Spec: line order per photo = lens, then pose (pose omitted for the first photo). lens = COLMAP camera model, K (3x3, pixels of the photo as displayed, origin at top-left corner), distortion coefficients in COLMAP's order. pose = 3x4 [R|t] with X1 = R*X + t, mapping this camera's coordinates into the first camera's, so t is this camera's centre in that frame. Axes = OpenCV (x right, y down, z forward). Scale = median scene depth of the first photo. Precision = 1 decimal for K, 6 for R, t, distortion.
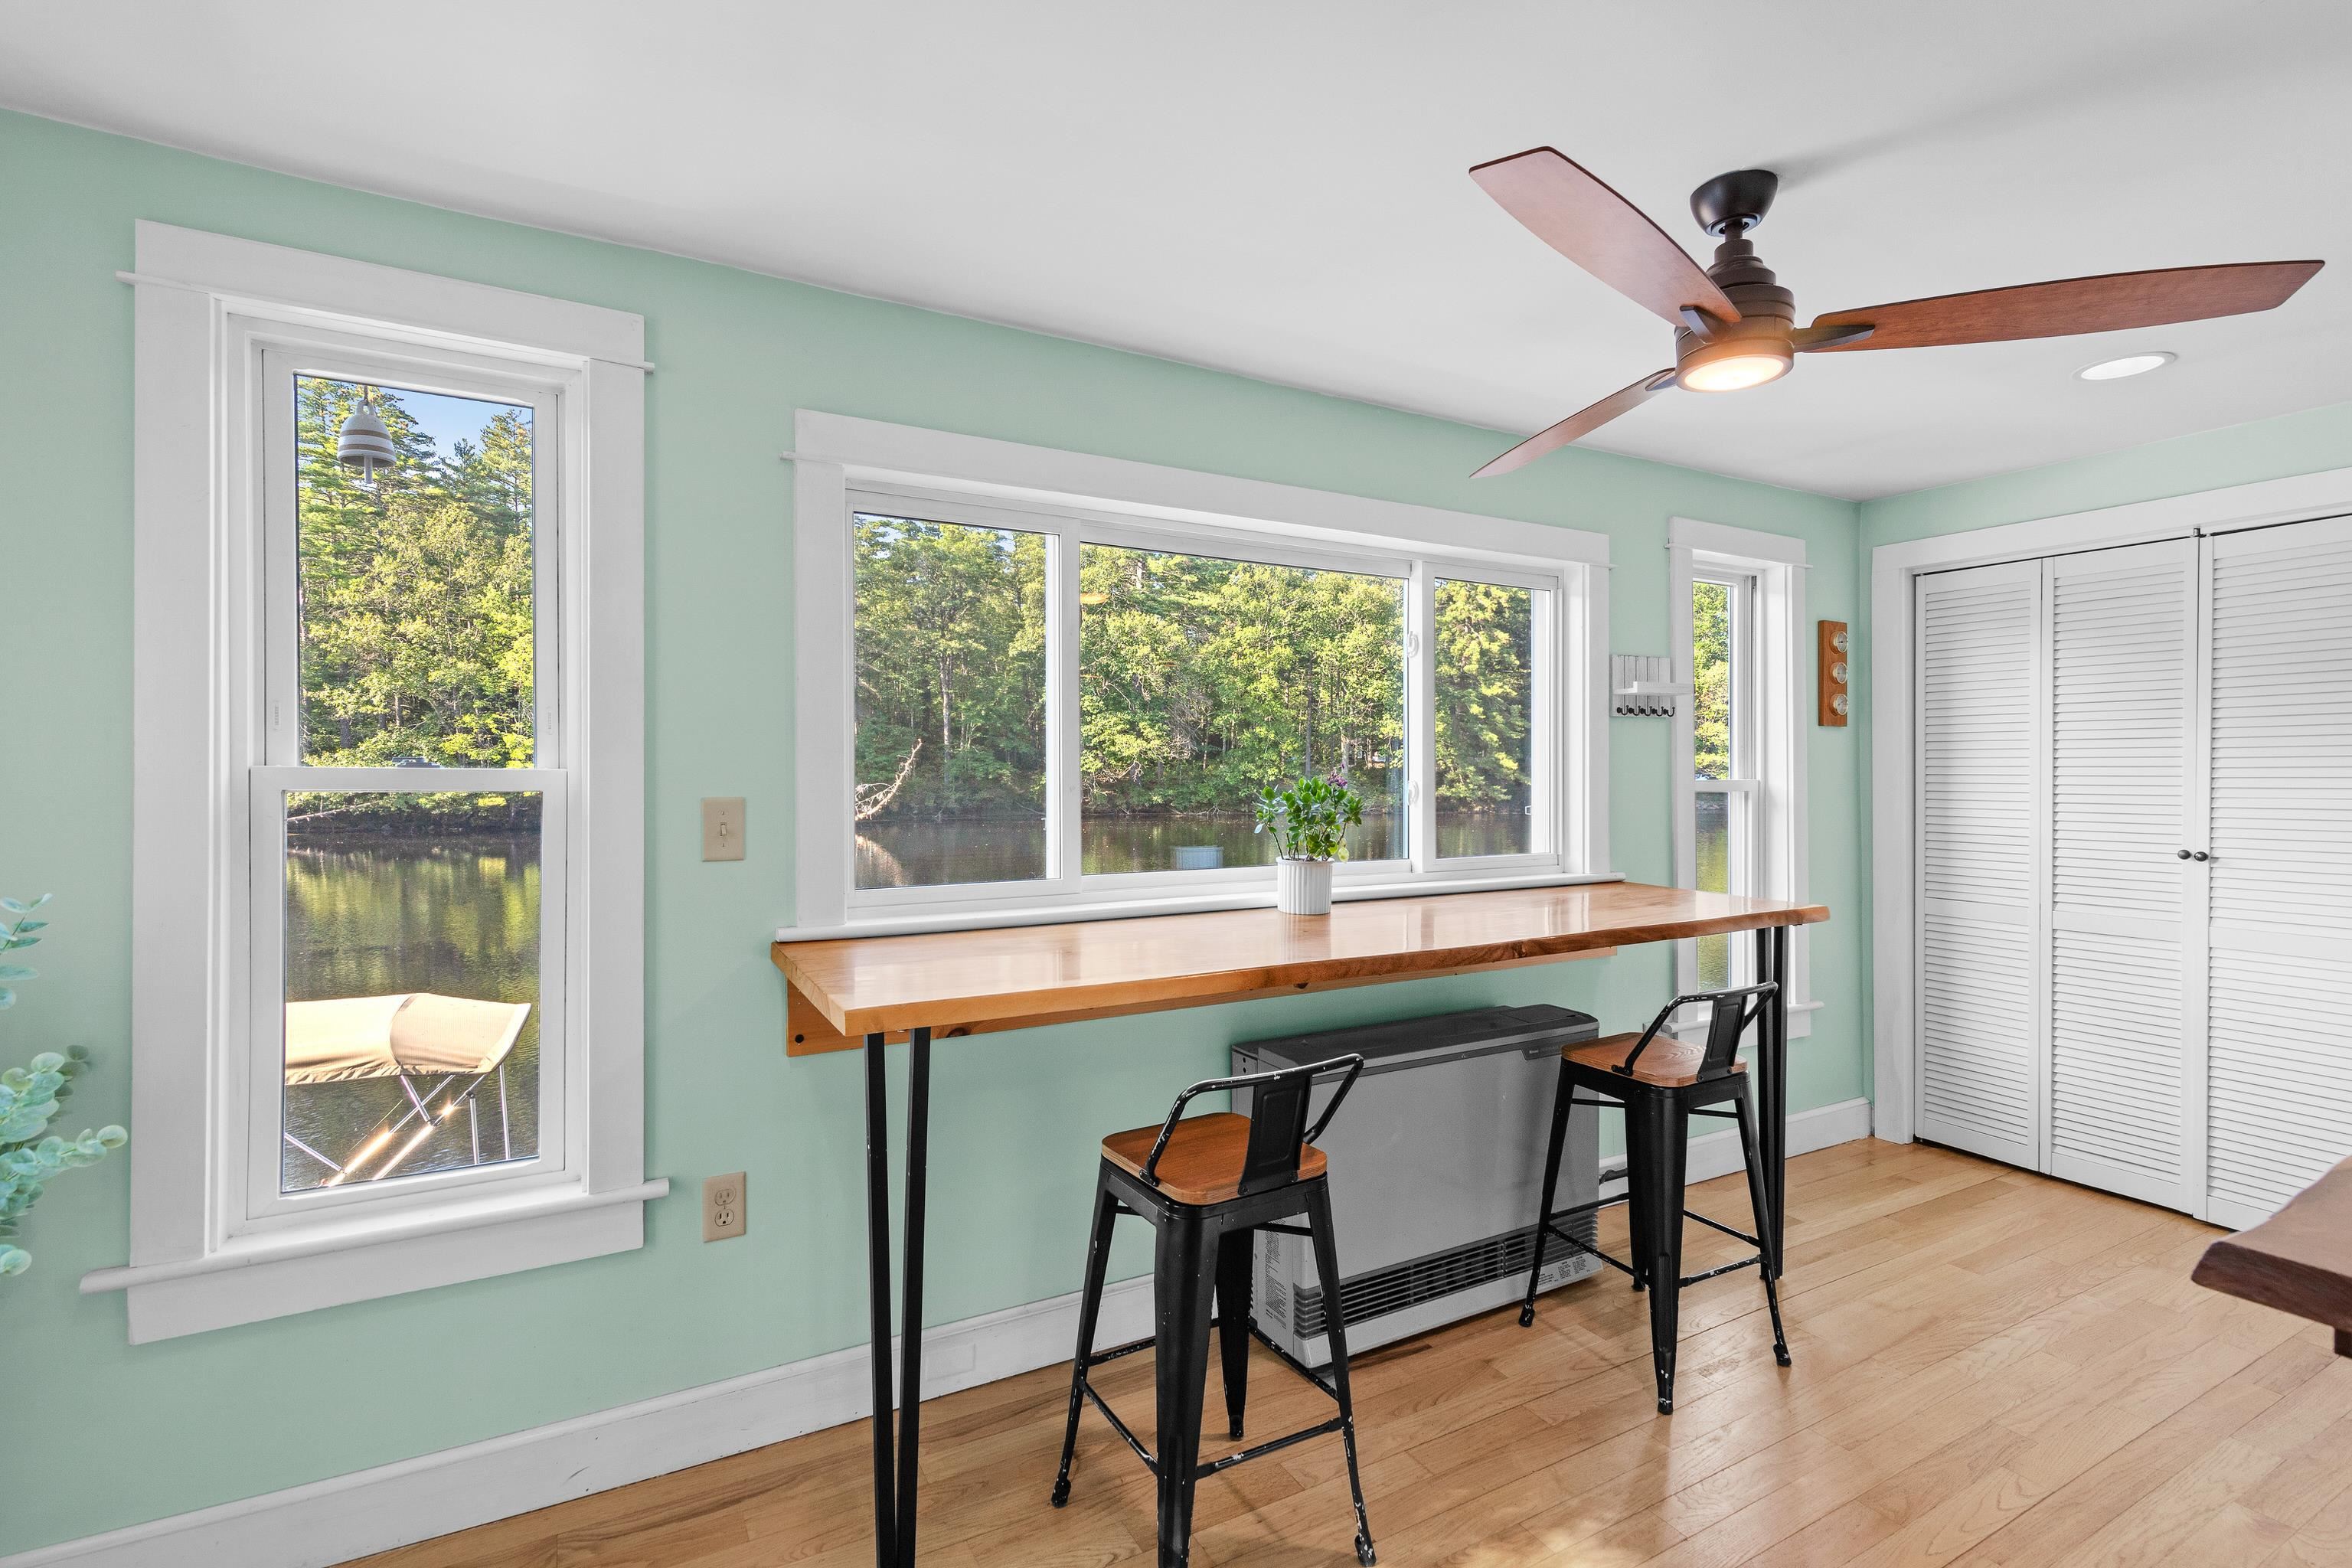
lens RADIAL K [[1091.0, 0, 1171.9], [0, 1091.0, 784.1], [0, 0, 1]] dist [-0.001023, -0.000148]
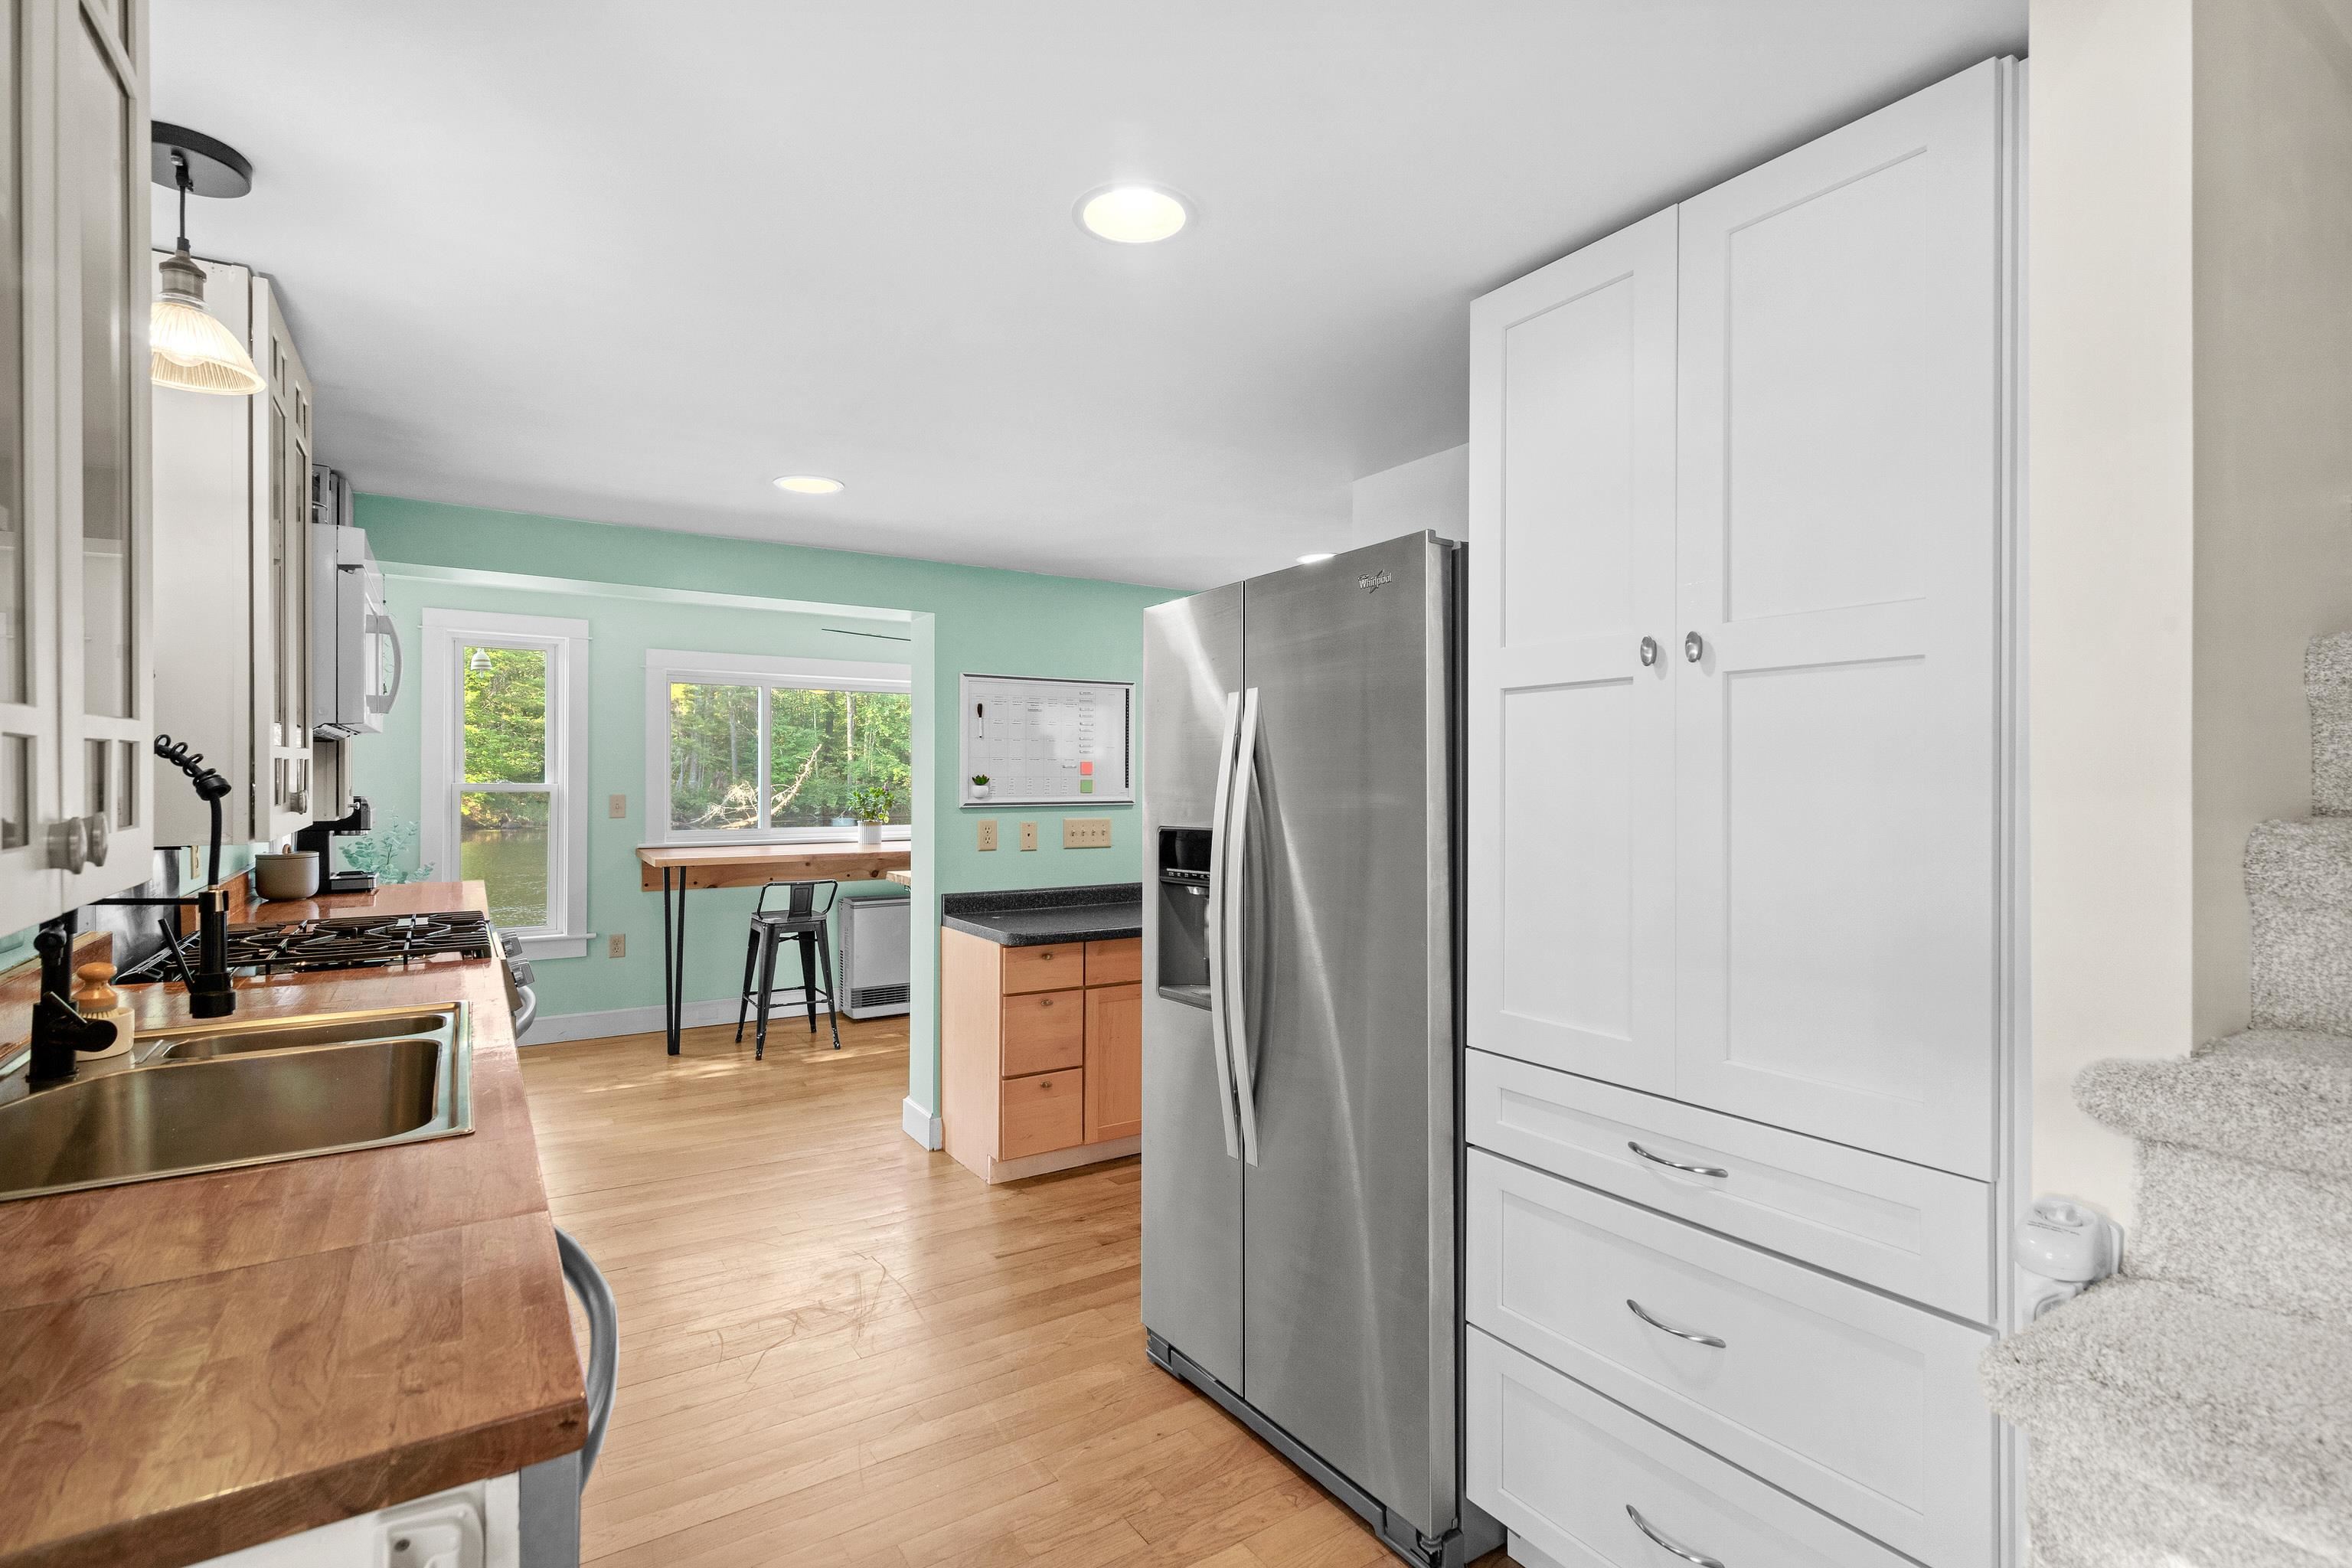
lens RADIAL K [[1091.0, 0, 1162.8], [0, 1091.0, 770.4], [0, 0, 1]] dist [-0.001023, -0.000148]
pose [[0.997639, -0.000067, 0.068680, 0.739521], [0.000972, 0.999913, -0.013144, -0.010143], [-0.068673, 0.013179, 0.997552, -1.760802]]
